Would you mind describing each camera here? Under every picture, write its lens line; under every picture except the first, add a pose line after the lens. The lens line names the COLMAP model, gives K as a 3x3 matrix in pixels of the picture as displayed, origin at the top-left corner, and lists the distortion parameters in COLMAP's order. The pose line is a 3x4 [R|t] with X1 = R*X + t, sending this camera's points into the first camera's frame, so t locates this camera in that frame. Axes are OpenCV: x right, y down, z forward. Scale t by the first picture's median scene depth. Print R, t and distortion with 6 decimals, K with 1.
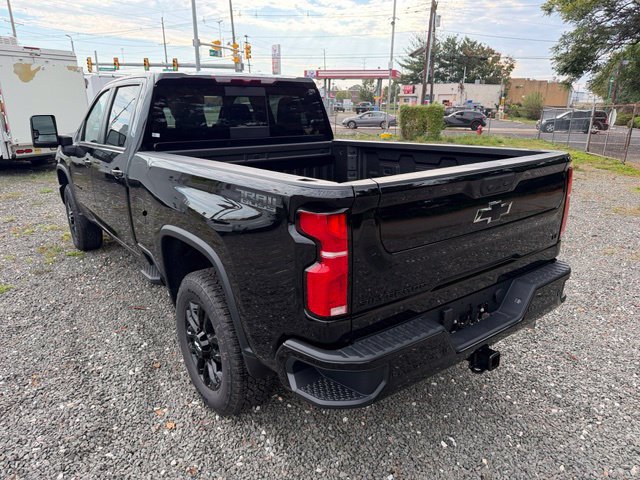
lens RADIAL K [[475.2, 0, 320.0], [0, 475.2, 243.4], [0, 0, 1]] dist [-0.002597, -0.002609]
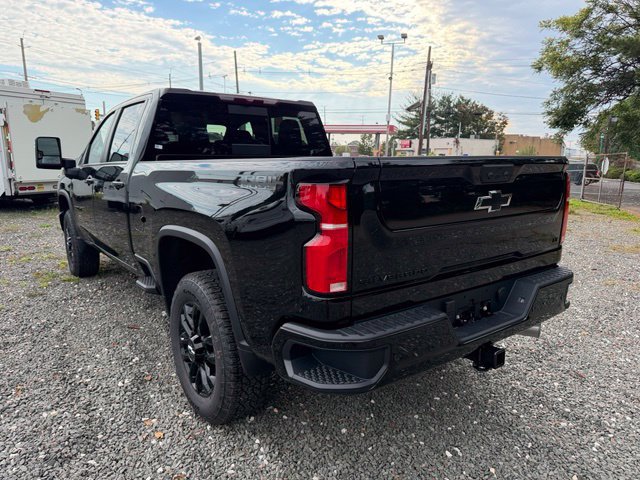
lens RADIAL K [[475.2, 0, 320.0], [0, 475.2, 243.4], [0, 0, 1]] dist [-0.002597, -0.002609]
pose [[0.999931, 0.011285, 0.003189, -0.001220], [-0.010847, 0.993412, -0.114080, 0.088228], [-0.004456, 0.114037, 0.993466, 0.013384]]
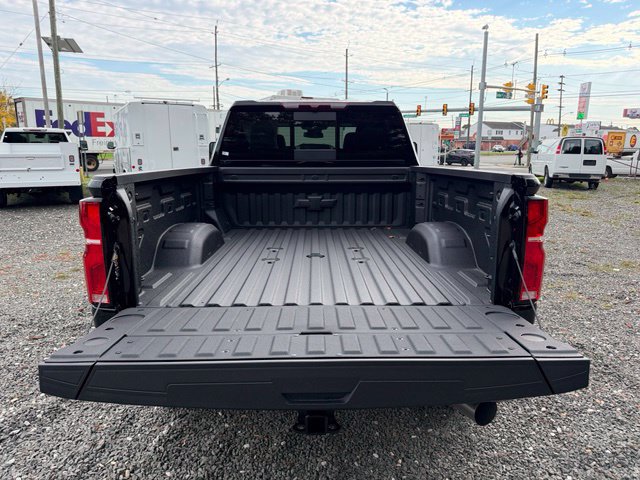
lens RADIAL K [[475.2, 0, 320.0], [0, 475.2, 243.4], [0, 0, 1]] dist [-0.002597, -0.002609]
pose [[0.802104, 0.120342, -0.584933, 0.545166], [-0.172894, 0.984333, -0.034572, -0.010416], [0.571609, 0.128862, 0.810344, 0.213632]]
